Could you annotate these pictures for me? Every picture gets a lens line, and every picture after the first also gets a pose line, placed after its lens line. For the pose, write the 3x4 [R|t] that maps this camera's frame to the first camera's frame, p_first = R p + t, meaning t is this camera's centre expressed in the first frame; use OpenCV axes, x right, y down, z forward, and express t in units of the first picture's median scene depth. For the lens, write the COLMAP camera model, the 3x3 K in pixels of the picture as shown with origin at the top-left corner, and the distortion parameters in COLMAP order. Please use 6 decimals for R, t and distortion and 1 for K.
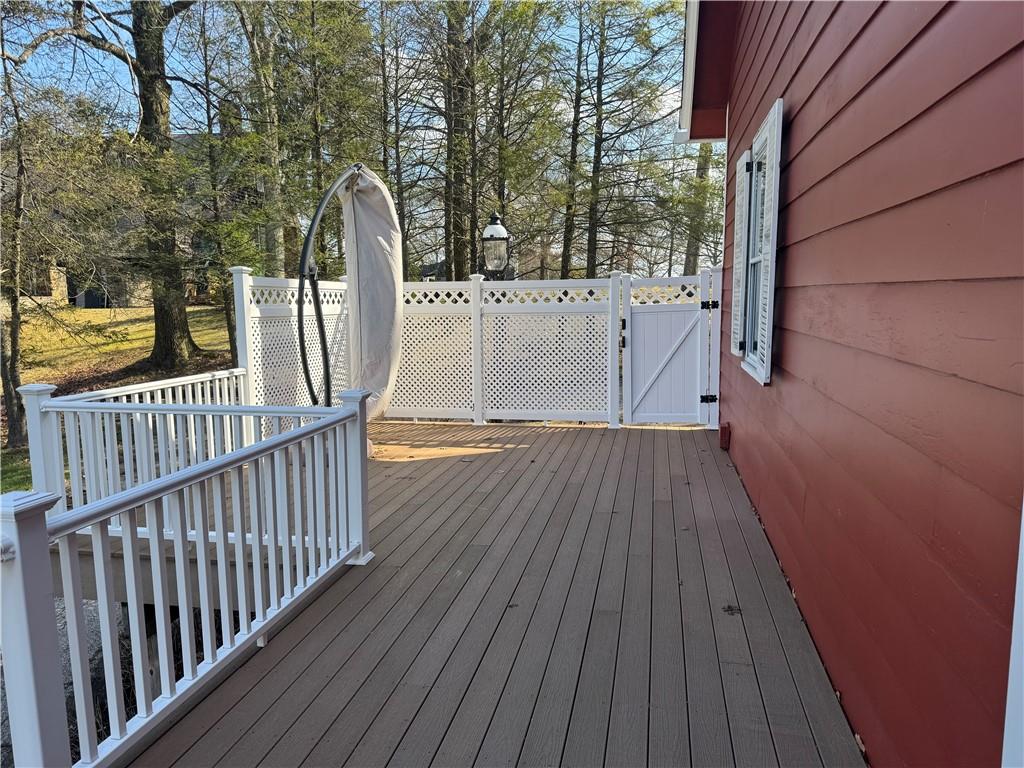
lens RADIAL K [[719.8, 0, 512.0], [0, 719.8, 384.0], [0, 0, 1]] dist [0.119364, -0.105011]
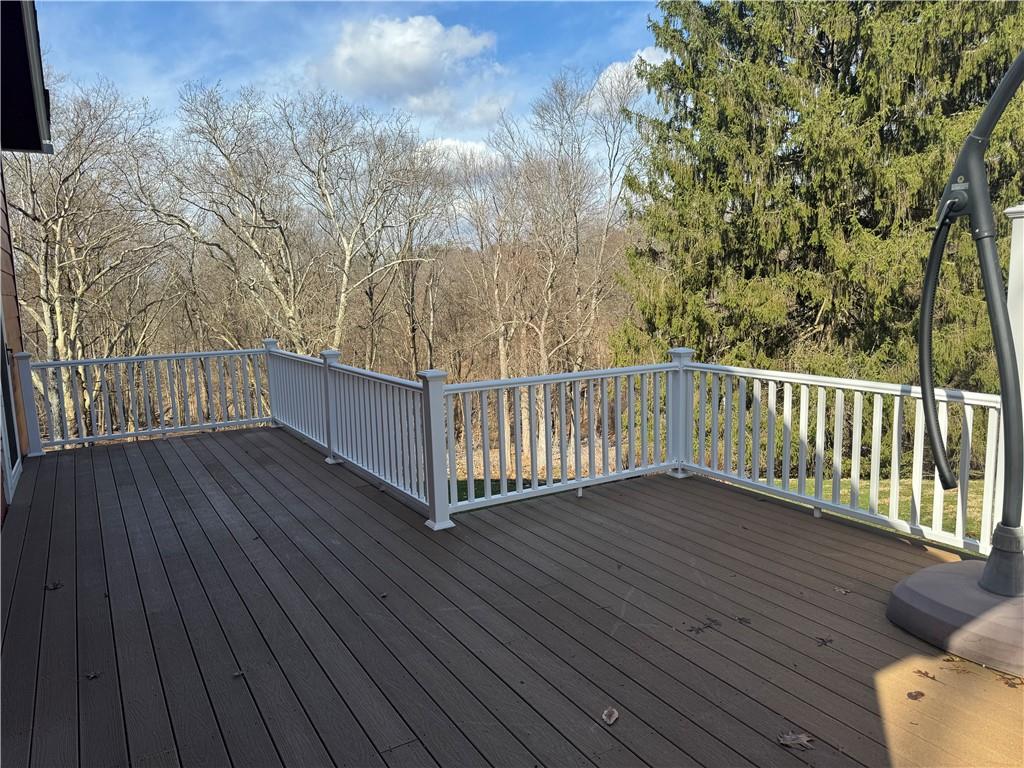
lens RADIAL K [[724.8, 0, 512.0], [0, 724.8, 384.0], [0, 0, 1]] dist [0.094705, -0.113116]
pose [[-0.737927, 0.121365, -0.663878, 0.303651], [-0.043872, 0.972990, 0.226640, -0.162519], [0.673453, 0.196369, -0.712672, 1.349974]]
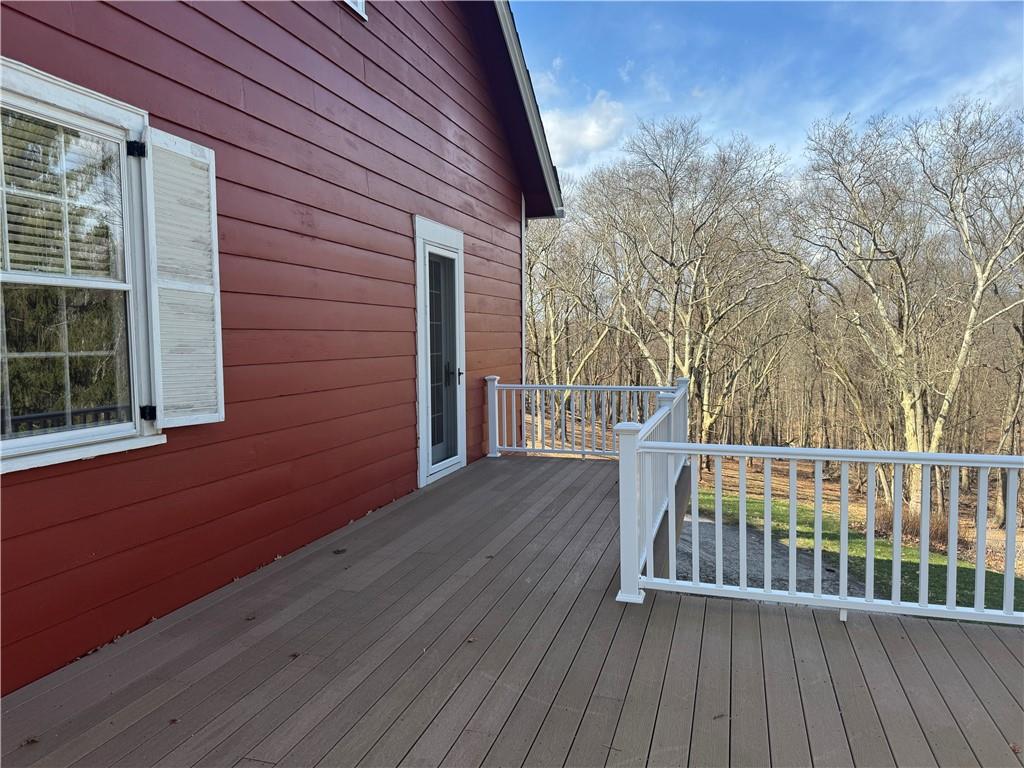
lens RADIAL K [[719.8, 0, 512.0], [0, 719.8, 384.0], [0, 0, 1]] dist [0.119364, -0.105011]
pose [[-0.994590, 0.011585, 0.103234, -0.116426], [0.030927, 0.981721, 0.187797, -0.171289], [-0.099172, 0.189973, -0.976768, 1.431029]]
